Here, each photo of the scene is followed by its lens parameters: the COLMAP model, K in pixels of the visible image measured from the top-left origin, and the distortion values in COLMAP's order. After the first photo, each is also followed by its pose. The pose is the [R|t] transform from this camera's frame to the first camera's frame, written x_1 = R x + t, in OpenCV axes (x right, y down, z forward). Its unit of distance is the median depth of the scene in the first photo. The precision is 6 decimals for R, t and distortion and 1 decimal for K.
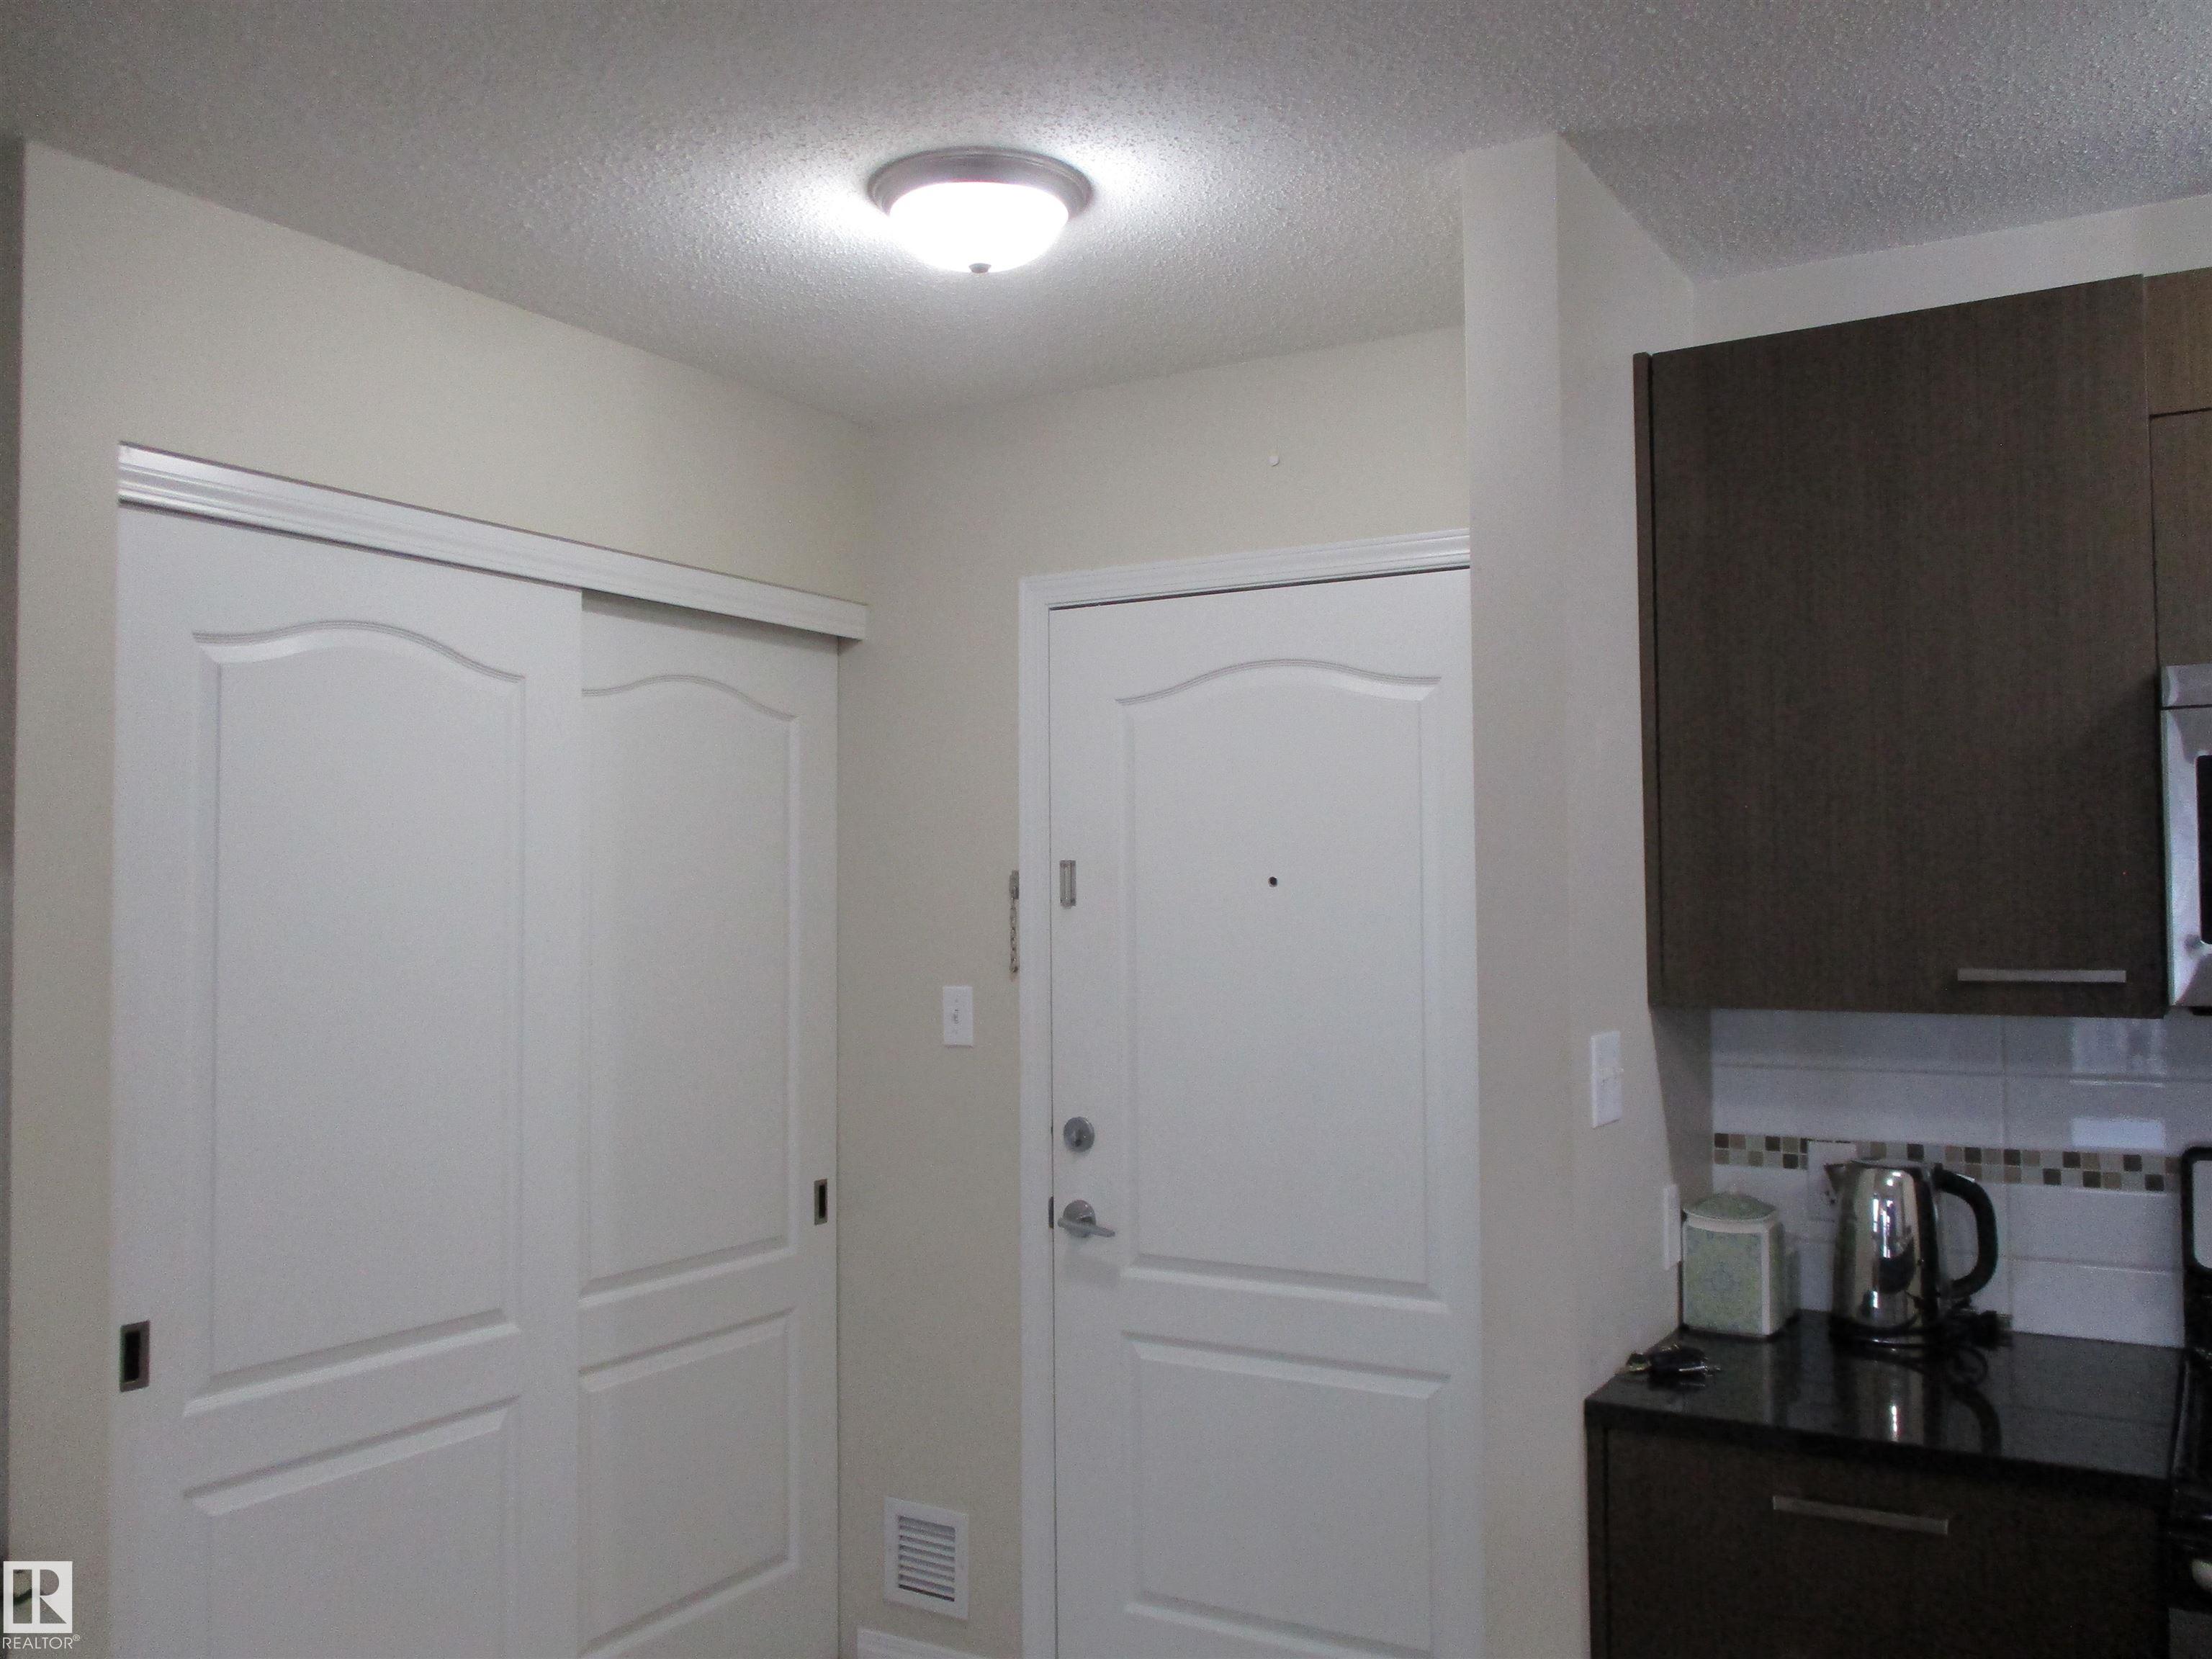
lens RADIAL K [[1843.8, 0, 1103.0], [0, 1843.8, 833.7], [0, 0, 1]] dist [-0.026082, 0.009218]
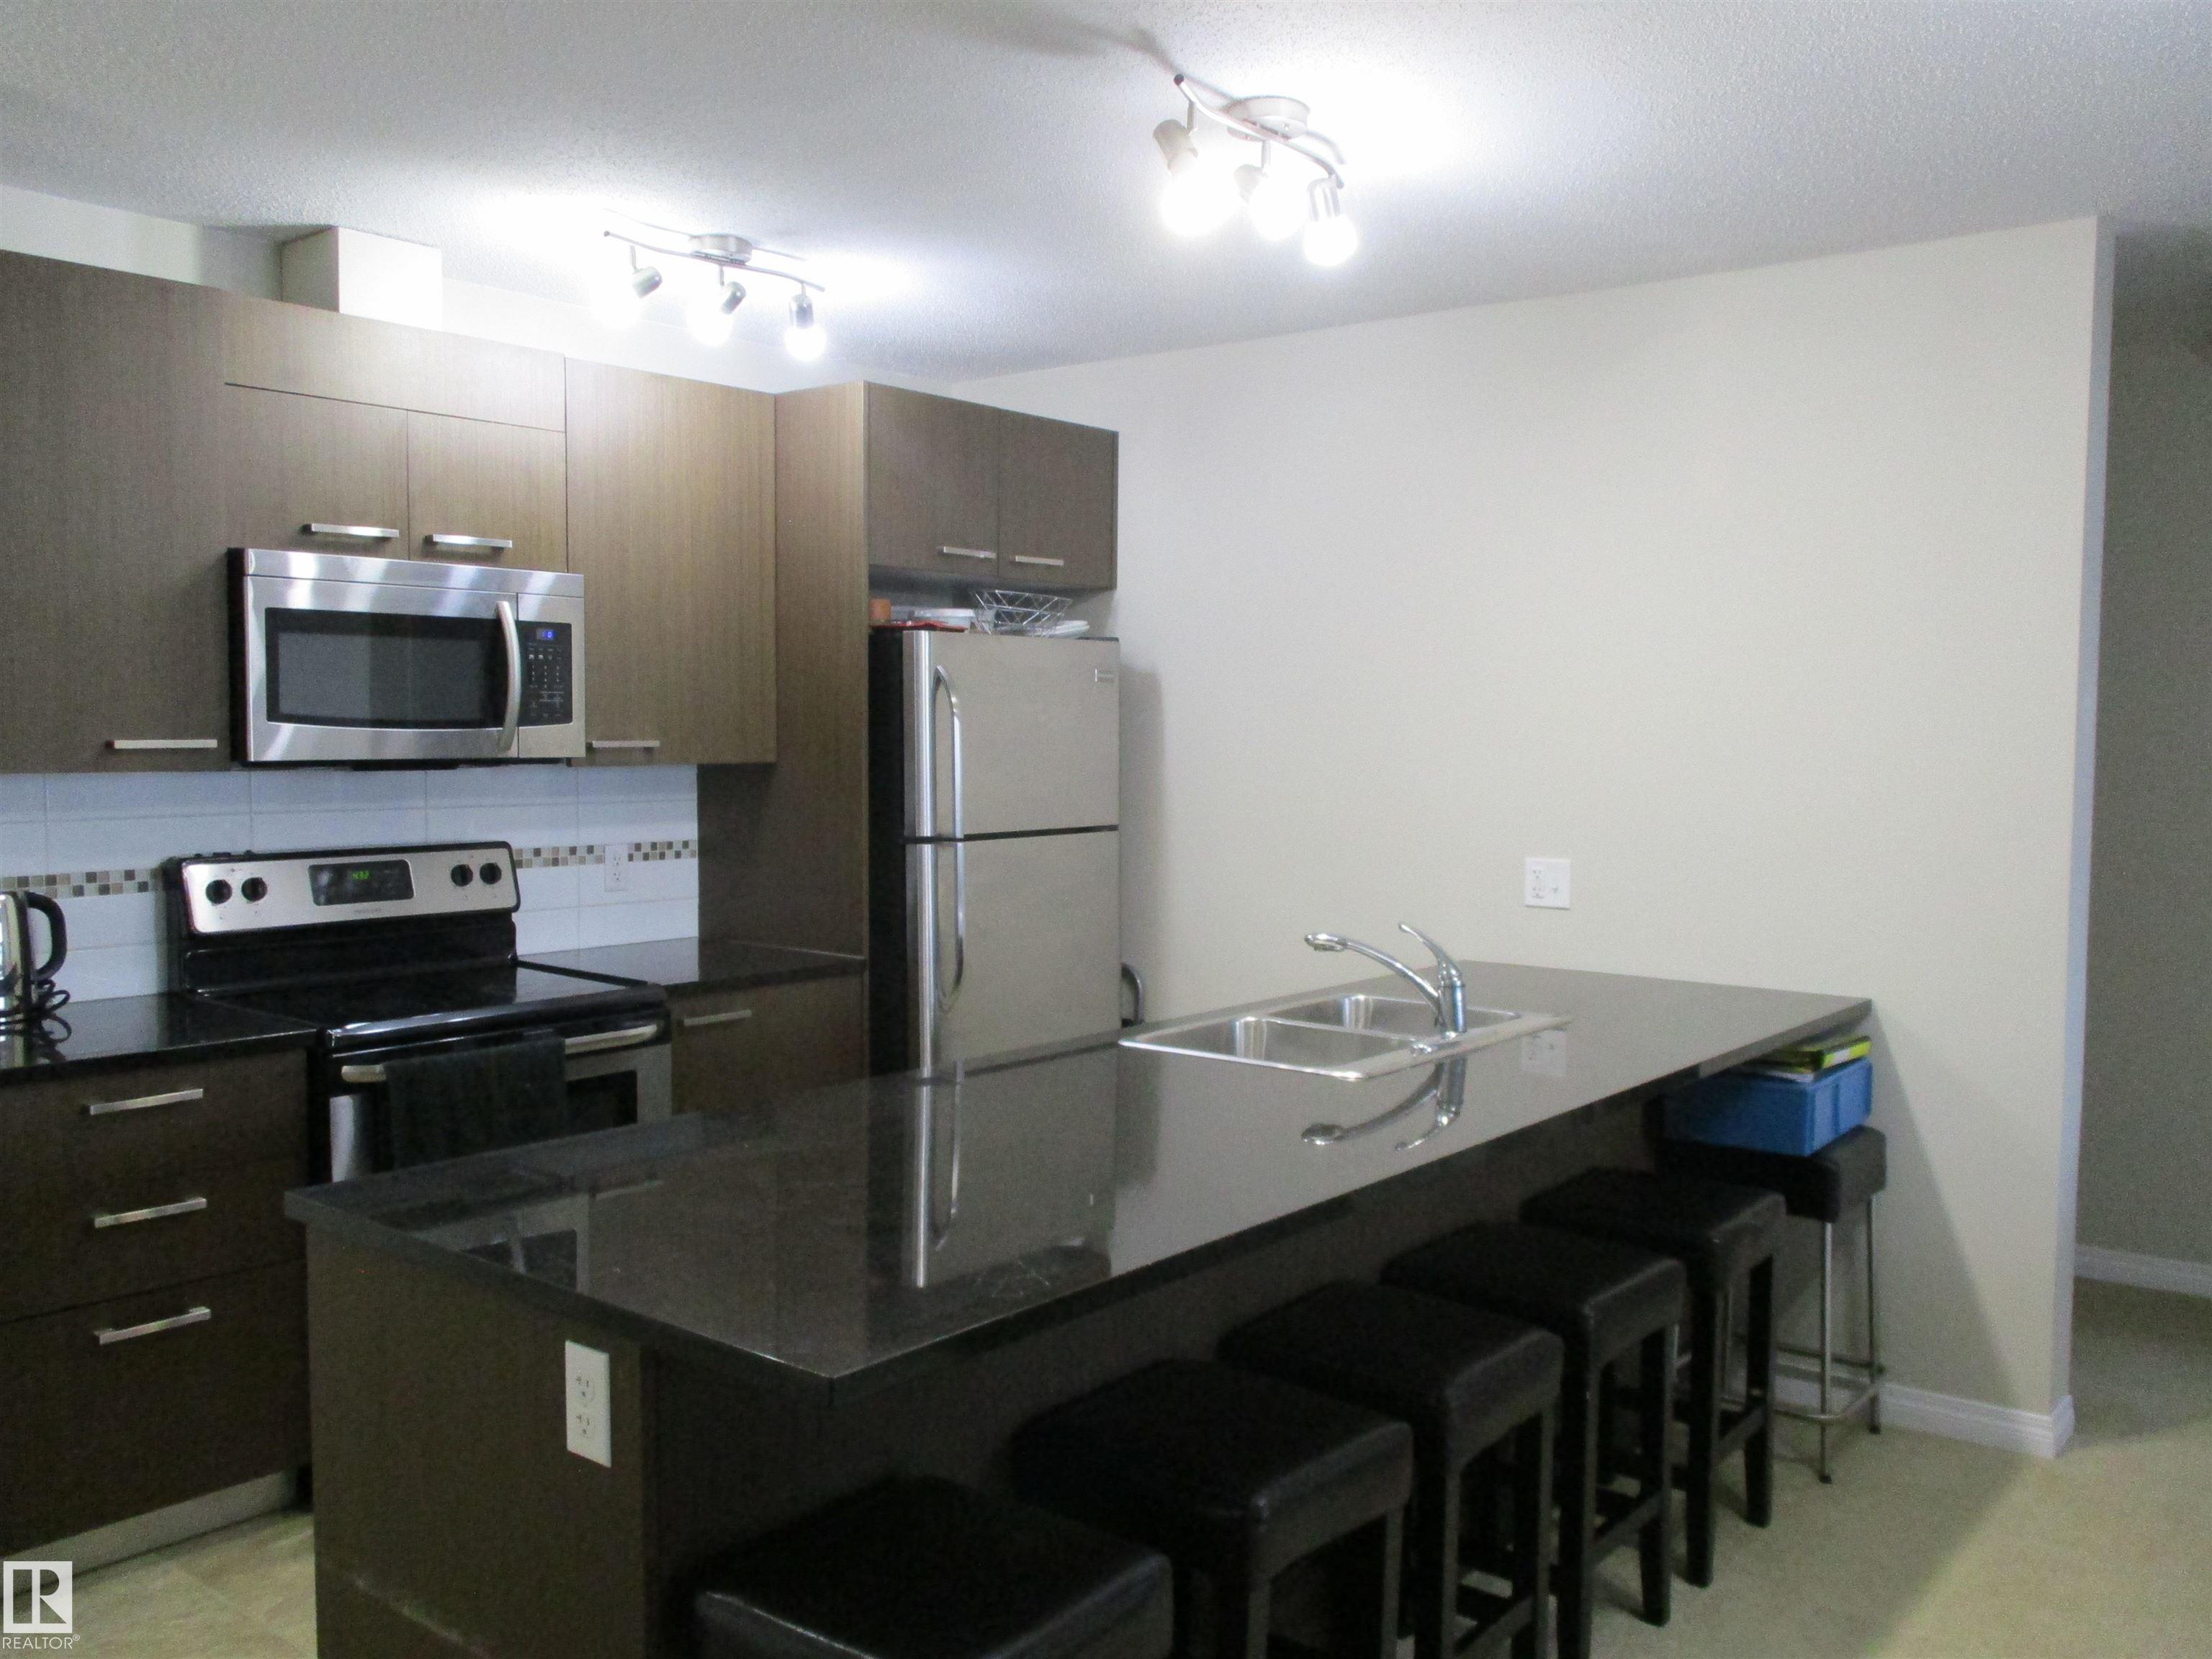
lens RADIAL K [[1843.8, 0, 1103.0], [0, 1843.8, 833.7], [0, 0, 1]] dist [-0.026082, 0.009218]
pose [[0.134945, -0.051138, 0.989533, -0.769964], [-0.045522, 0.997293, 0.057747, 0.025486], [-0.989807, -0.052838, 0.132252, 0.031365]]
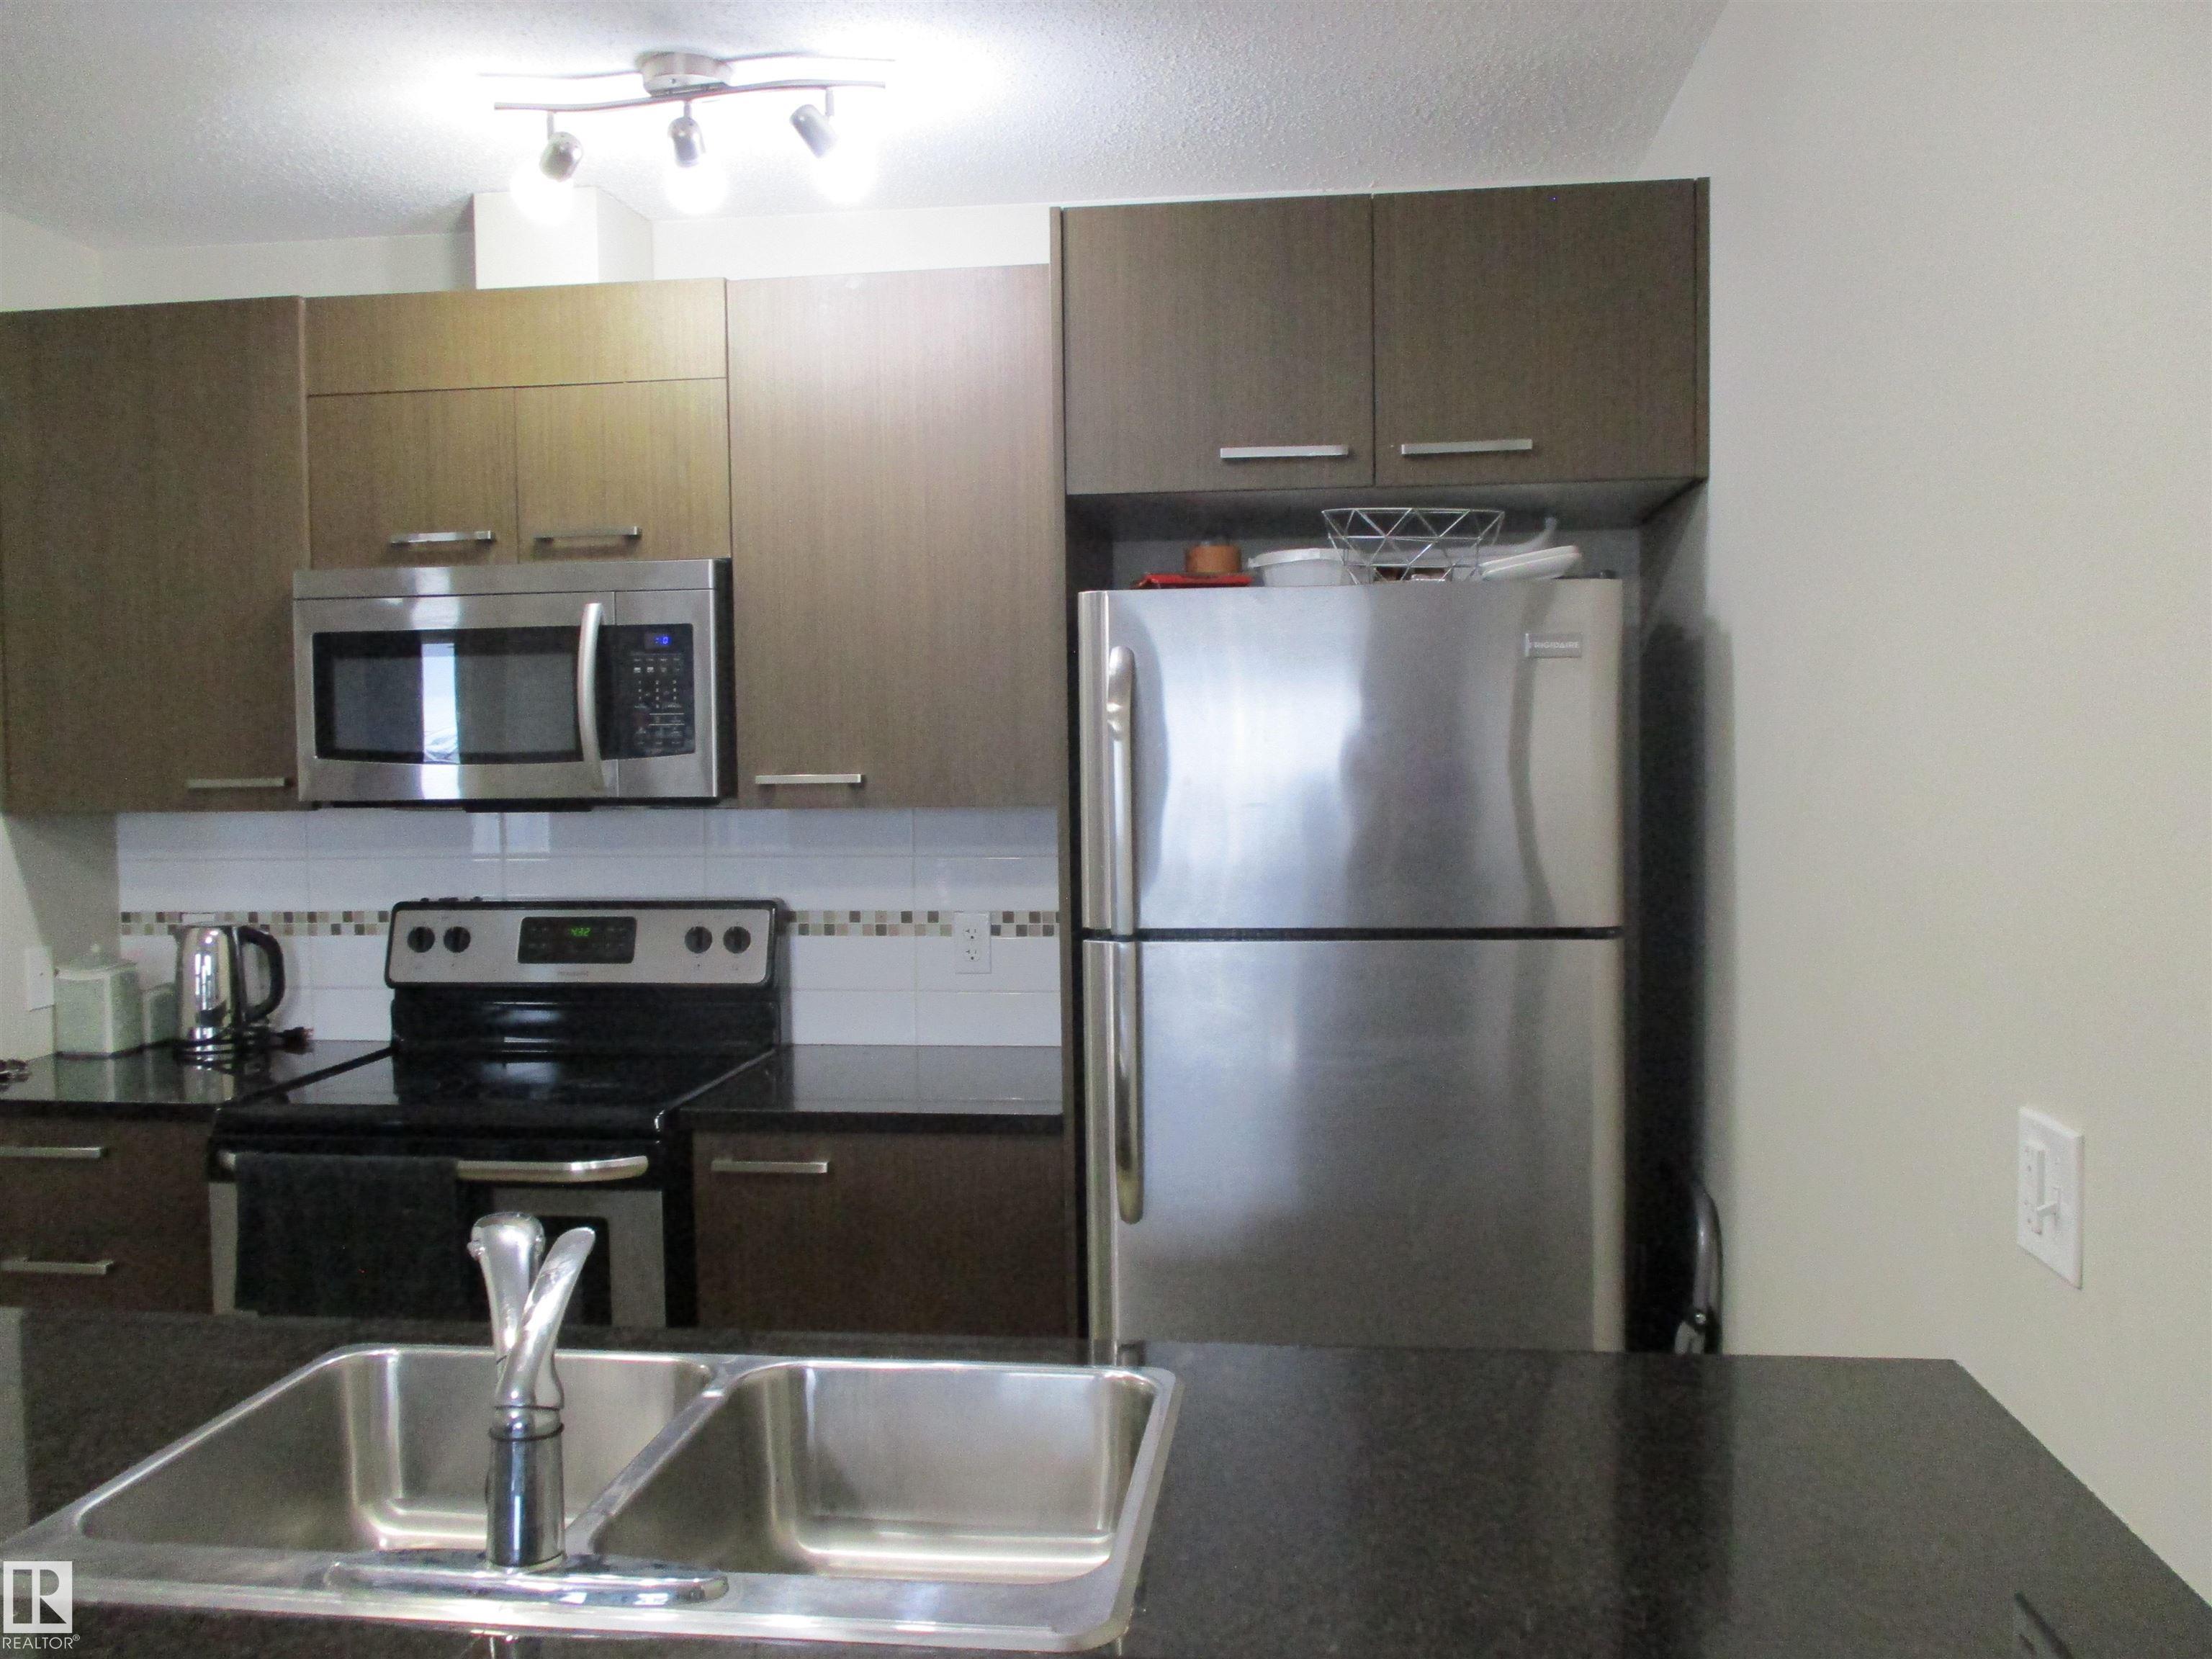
lens RADIAL K [[1843.8, 0, 1103.0], [0, 1843.8, 833.7], [0, 0, 1]] dist [-0.026082, 0.009218]
pose [[0.908895, -0.020416, 0.416524, 0.466282], [-0.010276, 0.997401, 0.071311, 0.006523], [-0.416898, -0.069095, 0.906323, -0.524366]]
